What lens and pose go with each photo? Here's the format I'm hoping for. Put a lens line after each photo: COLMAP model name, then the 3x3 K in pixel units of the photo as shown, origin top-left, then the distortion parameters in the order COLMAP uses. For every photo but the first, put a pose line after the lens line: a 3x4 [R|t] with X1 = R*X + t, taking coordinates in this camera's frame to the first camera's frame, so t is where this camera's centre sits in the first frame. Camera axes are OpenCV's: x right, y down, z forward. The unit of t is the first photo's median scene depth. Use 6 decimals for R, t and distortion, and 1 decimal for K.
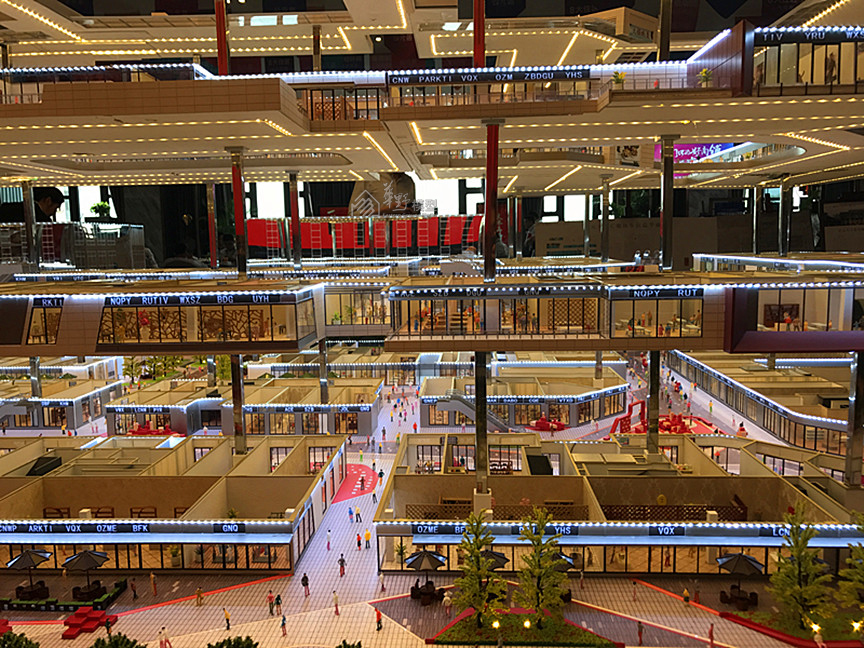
lens RADIAL K [[710.7, 0, 432.0], [0, 710.7, 324.0], [0, 0, 1]] dist [0.016752, -0.006904]
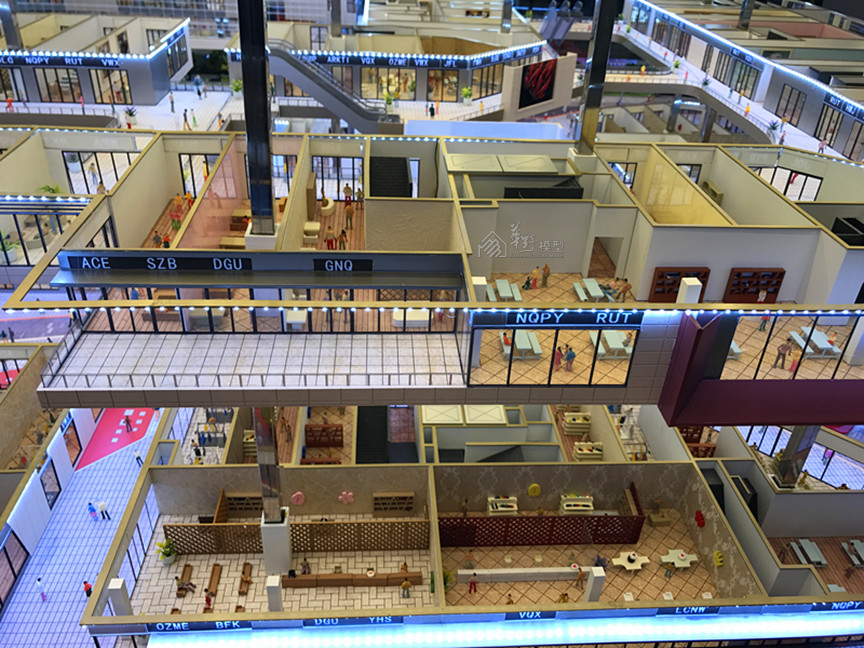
lens RADIAL K [[710.7, 0, 432.0], [0, 710.7, 324.0], [0, 0, 1]] dist [0.016752, -0.006904]
pose [[0.991100, -0.012508, 0.132534, 0.106281], [-0.046718, 0.899572, 0.434266, -0.182796], [-0.124655, -0.436593, 0.890981, 0.373868]]
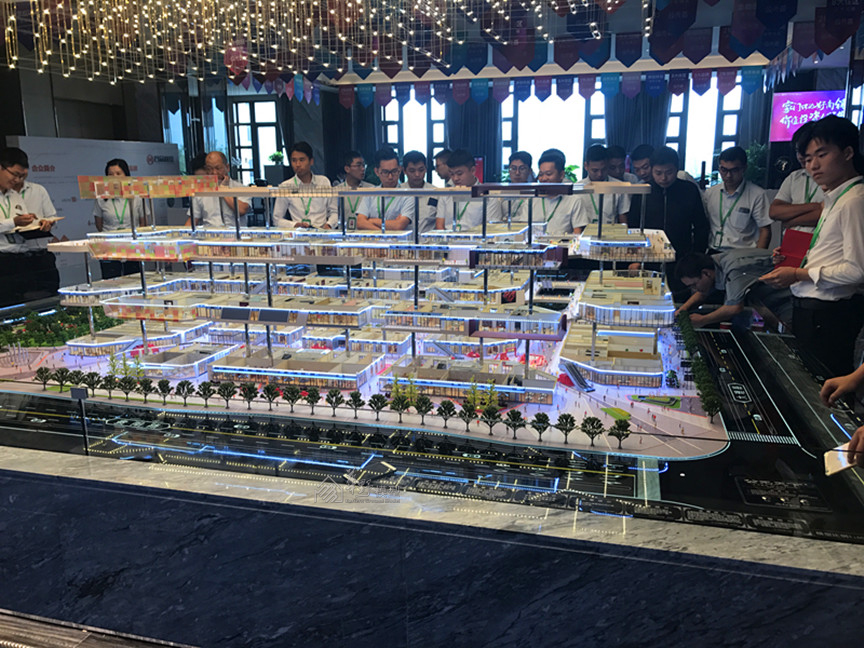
lens RADIAL K [[710.7, 0, 432.0], [0, 710.7, 324.0], [0, 0, 1]] dist [0.016752, -0.006904]
pose [[0.977244, 0.053349, -0.205301, 0.657636], [-0.031874, 0.993799, 0.106523, -0.274157], [0.209711, -0.097556, 0.972885, -1.751055]]
